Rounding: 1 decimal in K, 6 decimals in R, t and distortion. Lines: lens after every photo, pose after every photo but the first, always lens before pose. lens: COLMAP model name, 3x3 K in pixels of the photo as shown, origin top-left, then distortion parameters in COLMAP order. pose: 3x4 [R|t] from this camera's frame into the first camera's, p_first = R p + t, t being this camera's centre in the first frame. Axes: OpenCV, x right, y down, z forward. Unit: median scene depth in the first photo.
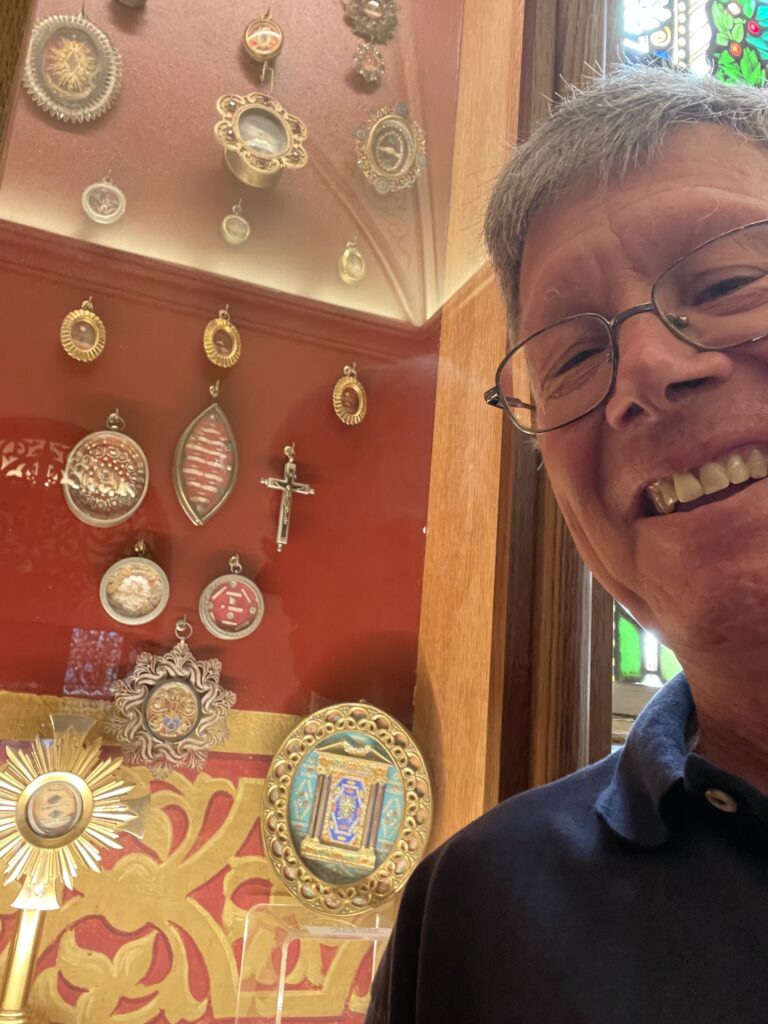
lens RADIAL K [[918.5, 0, 379.1], [0, 918.5, 510.3], [0, 0, 1]] dist [0.051952, -0.046068]
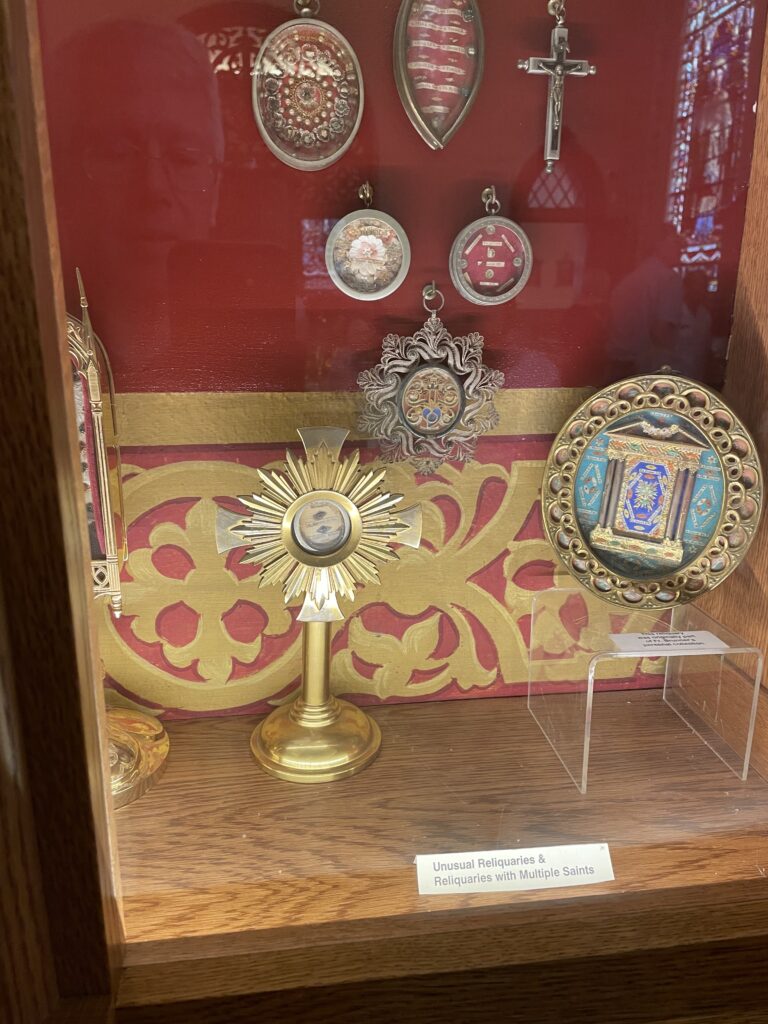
lens RADIAL K [[770.1, 0, 377.4], [0, 770.1, 513.2], [0, 0, 1]] dist [0.087052, -0.111004]
pose [[0.969047, -0.013524, -0.246508, -0.097629], [0.134043, 0.867324, 0.479356, -0.038649], [0.207319, -0.497561, 0.842290, 0.337870]]
